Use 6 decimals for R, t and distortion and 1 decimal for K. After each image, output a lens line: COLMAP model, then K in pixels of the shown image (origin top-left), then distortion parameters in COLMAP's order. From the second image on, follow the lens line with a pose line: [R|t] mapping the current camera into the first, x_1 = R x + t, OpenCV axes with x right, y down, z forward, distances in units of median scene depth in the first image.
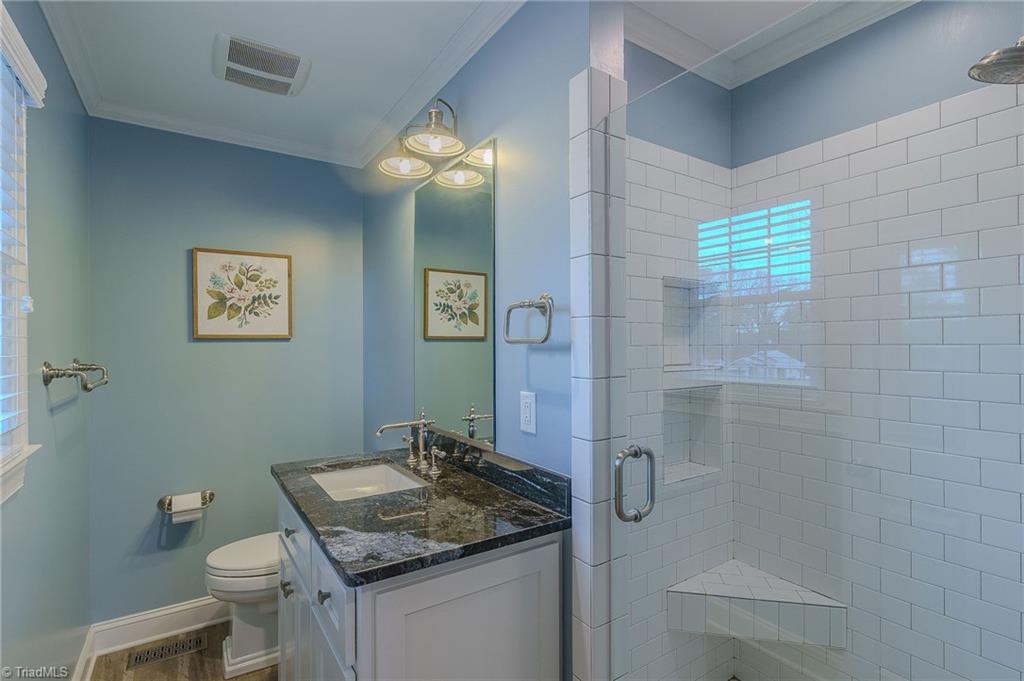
lens RADIAL K [[485.8, 0, 511.6], [0, 485.8, 342.4], [0, 0, 1]] dist [-0.001818, 0.000388]
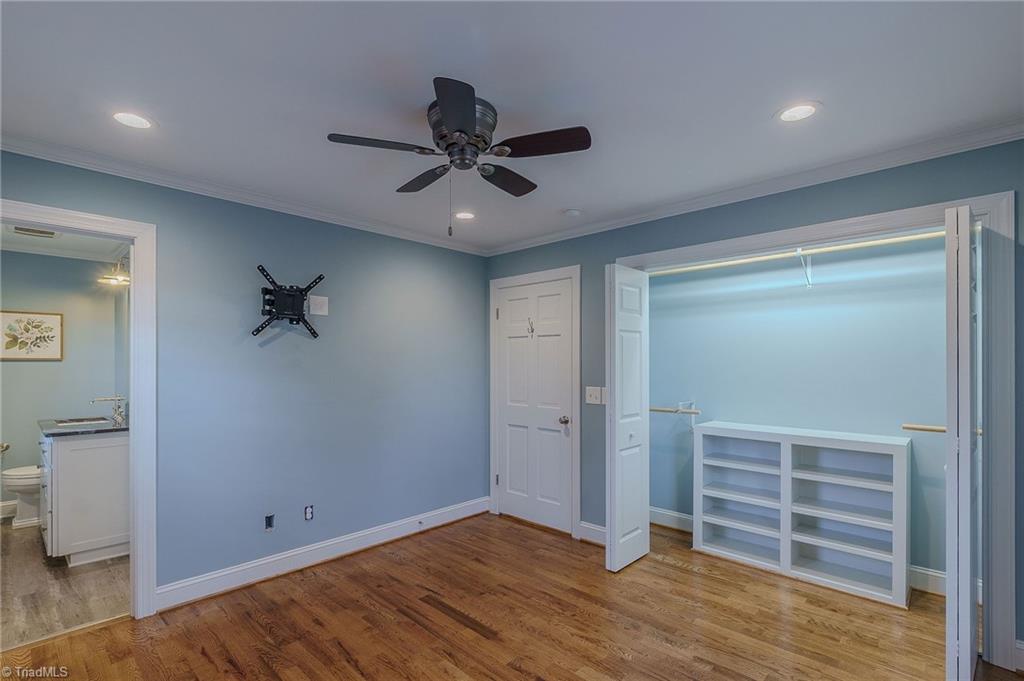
lens RADIAL K [[485.8, 0, 506.7], [0, 485.8, 364.2], [0, 0, 1]] dist [-0.001818, 0.000388]
pose [[0.977237, 0.008675, 0.211972, 0.802512], [-0.008584, 0.999962, -0.001350, -0.004902], [-0.211976, -0.000500, 0.977275, -1.144473]]
